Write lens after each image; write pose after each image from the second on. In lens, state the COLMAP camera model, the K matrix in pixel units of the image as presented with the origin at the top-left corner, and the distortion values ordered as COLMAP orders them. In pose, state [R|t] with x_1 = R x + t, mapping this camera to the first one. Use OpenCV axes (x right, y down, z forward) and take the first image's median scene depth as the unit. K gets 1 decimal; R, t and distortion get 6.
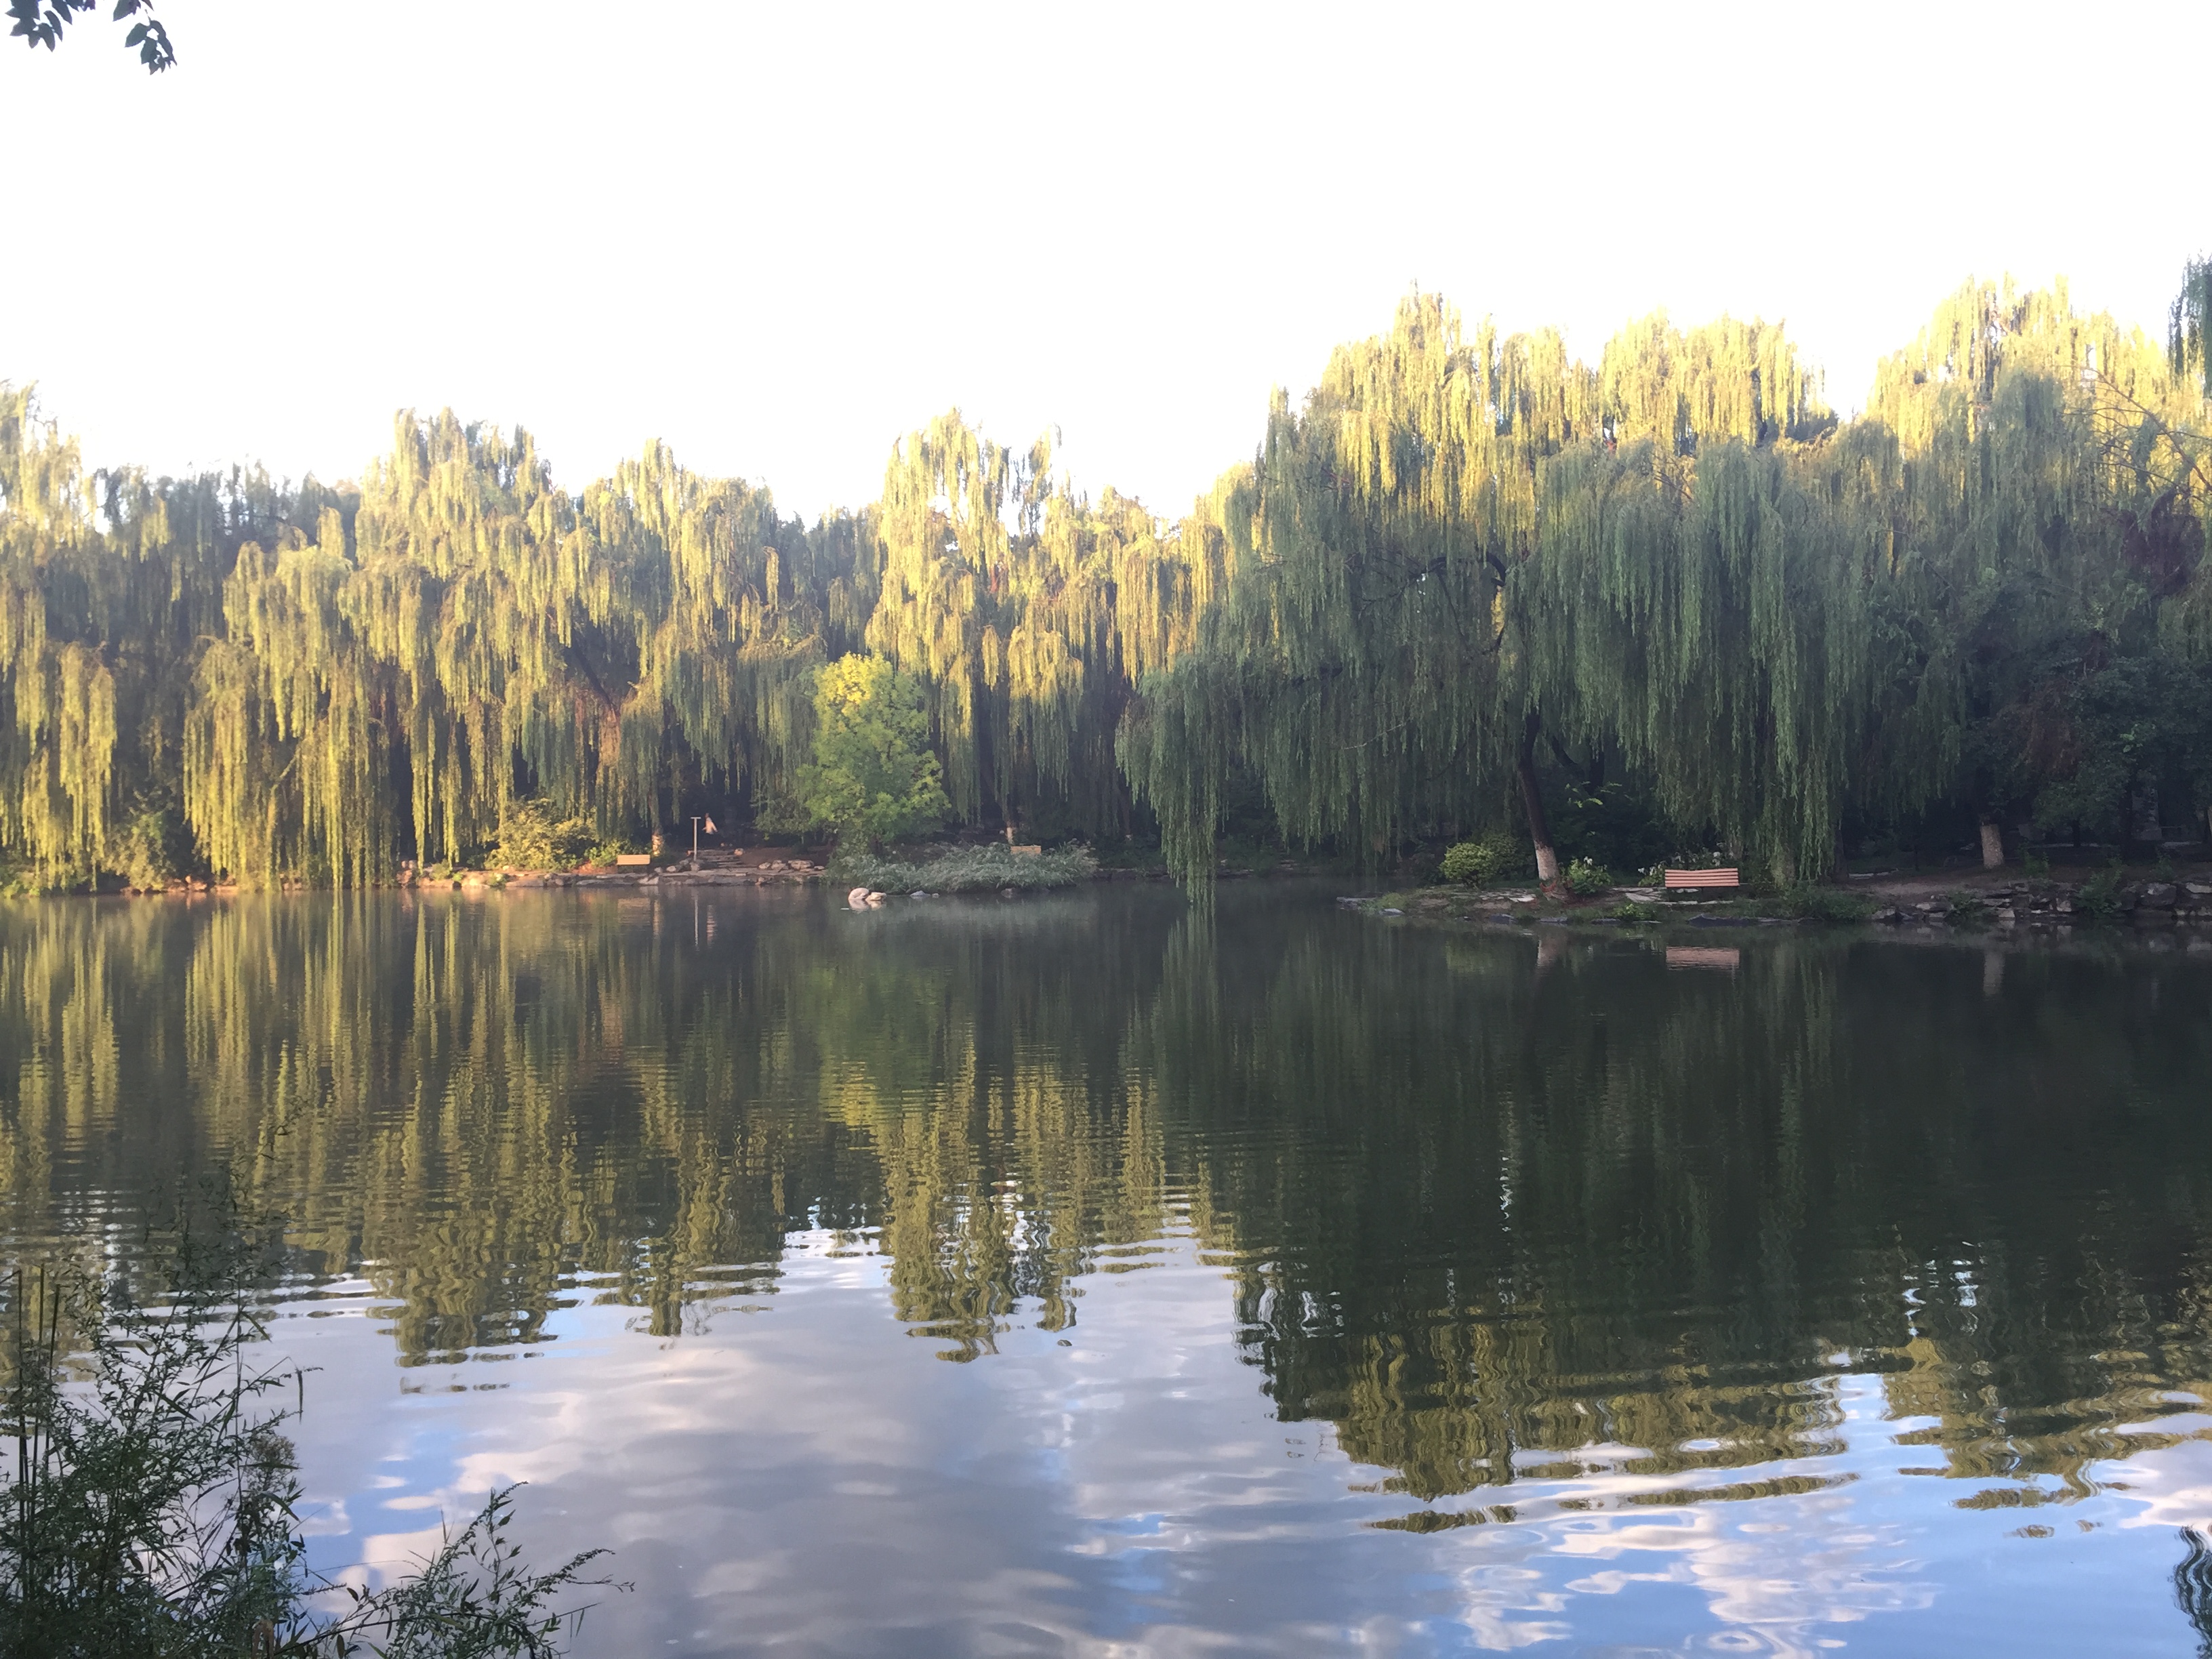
lens RADIAL K [[1879.4, 0, 1106.0], [0, 1879.4, 829.5], [0, 0, 1]] dist [0.072180, -0.095202]
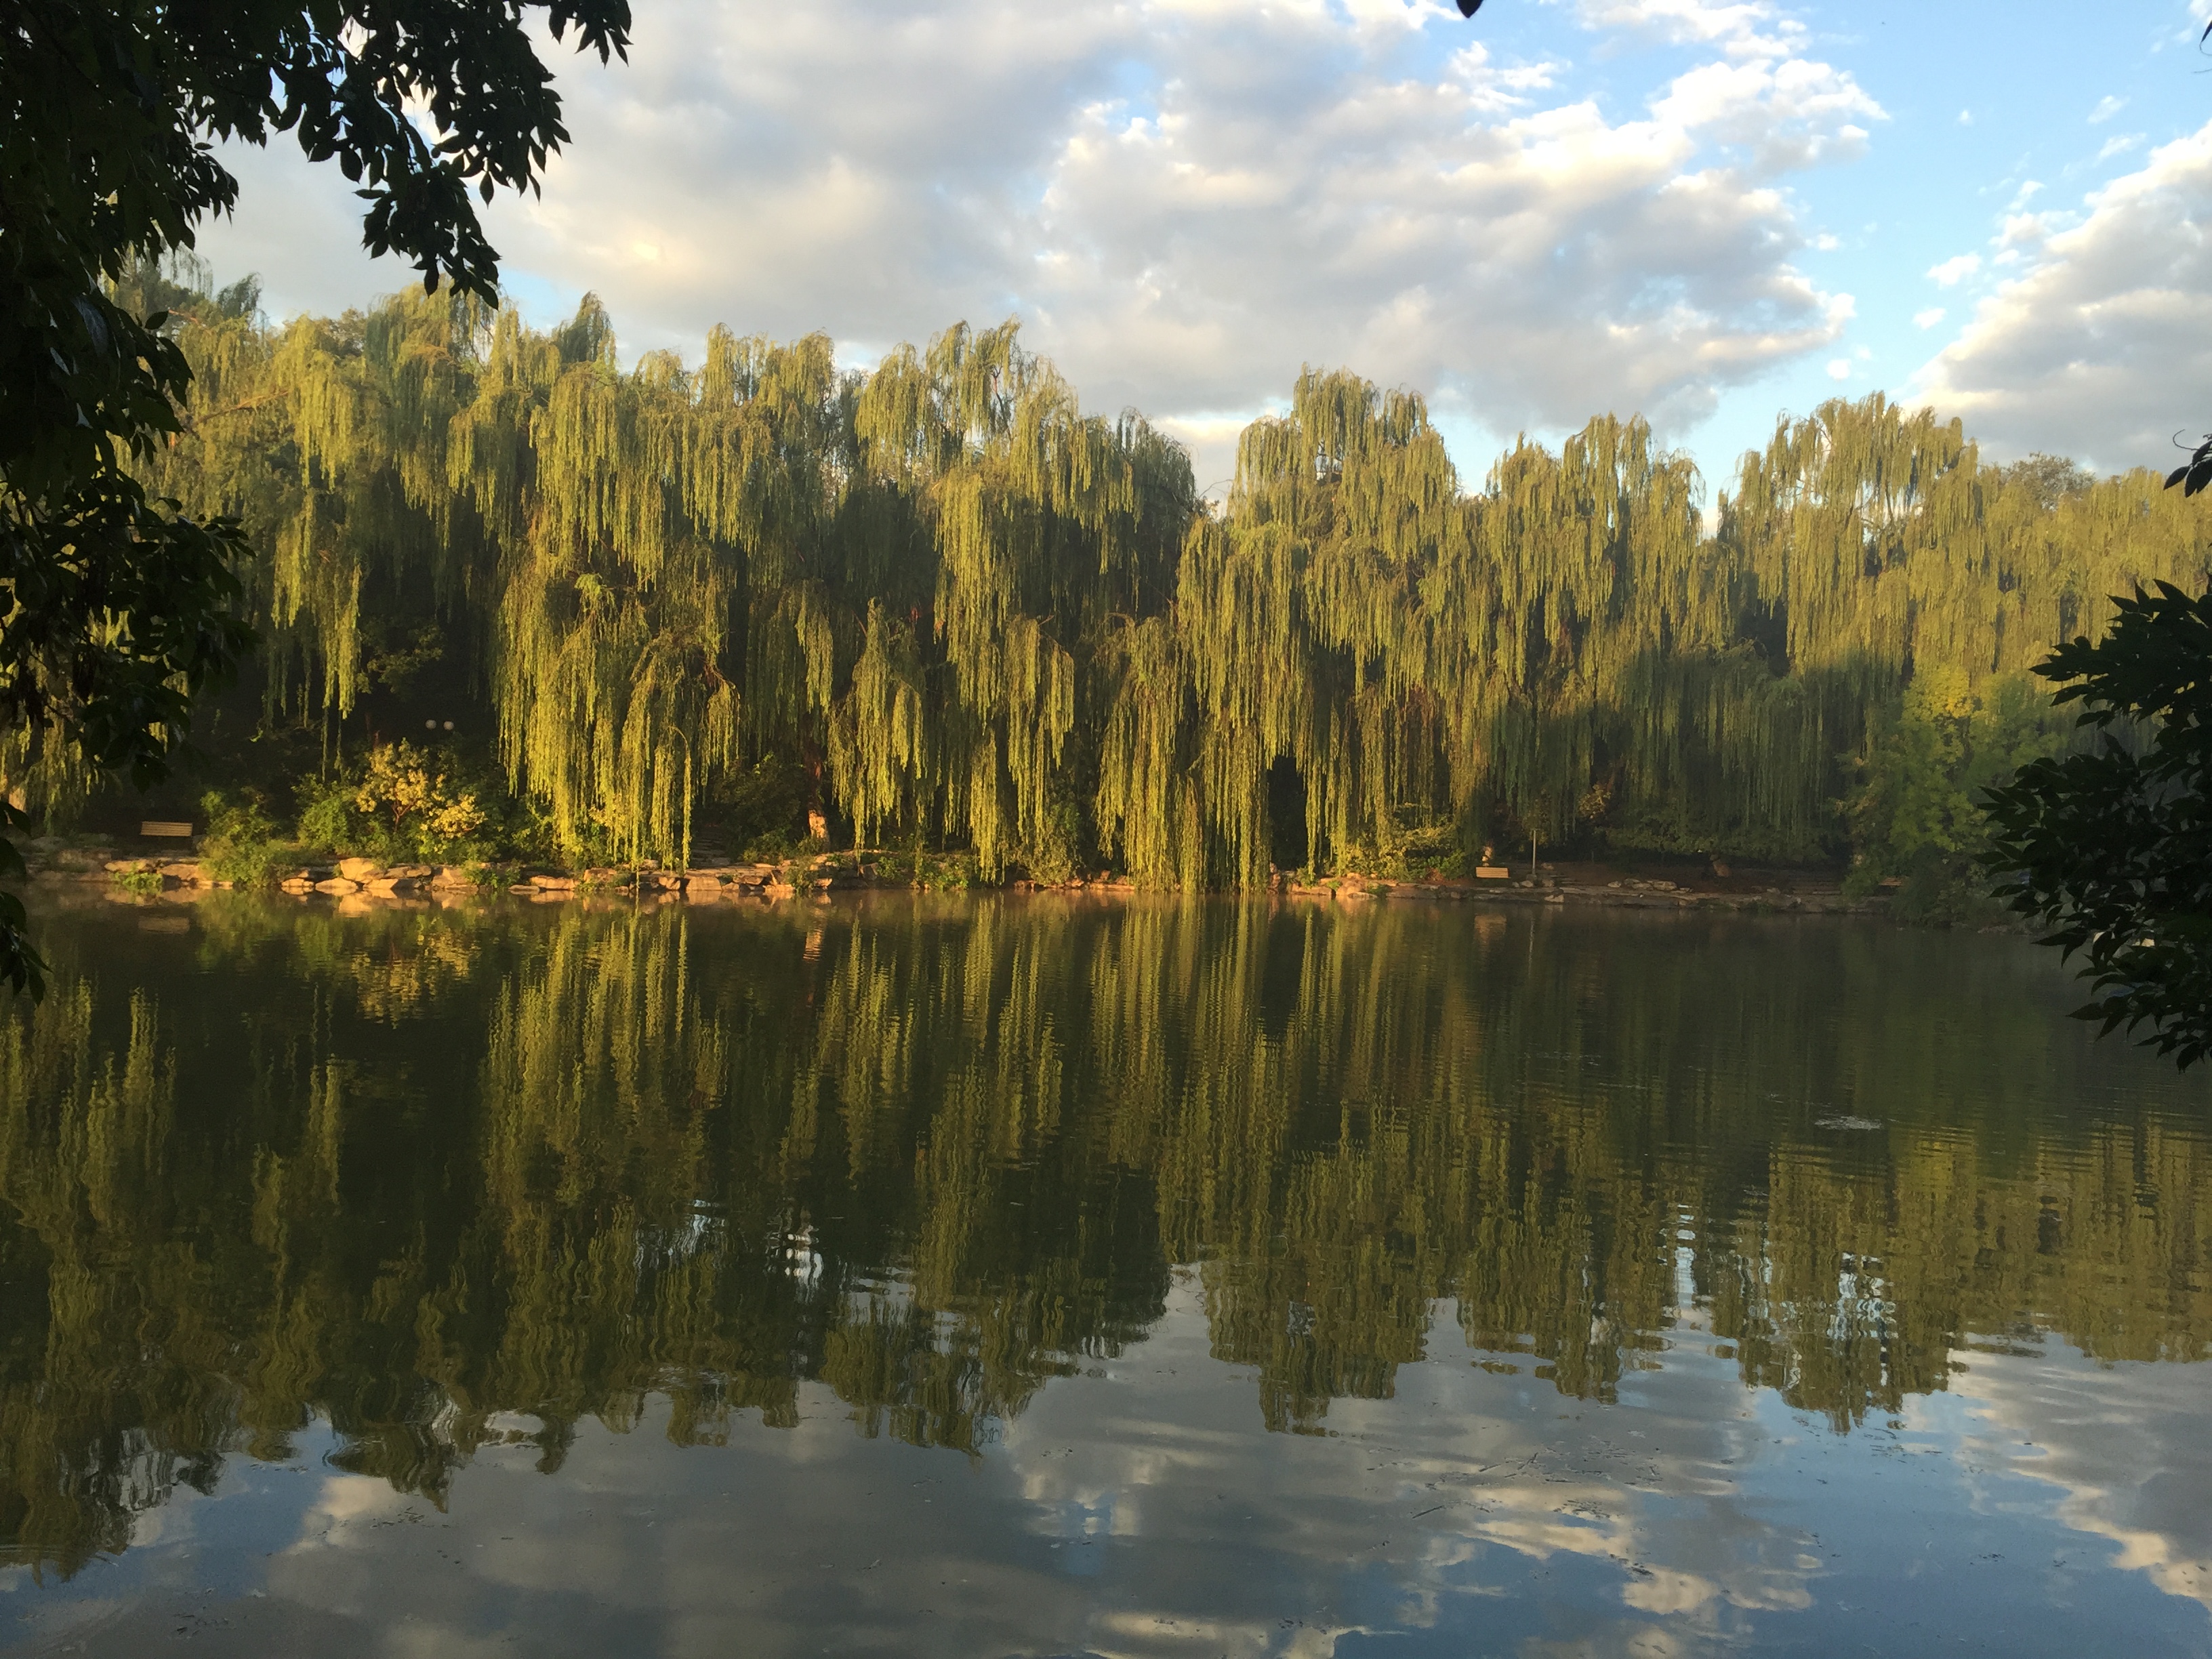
lens RADIAL K [[1868.8, 0, 1105.5], [0, 1868.8, 821.7], [0, 0, 1]] dist [0.072744, -0.084837]
pose [[0.997734, 0.037752, 0.055700, -0.535949], [-0.036889, 0.999184, -0.016454, 0.014740], [-0.056275, 0.014362, 0.998312, 0.085955]]
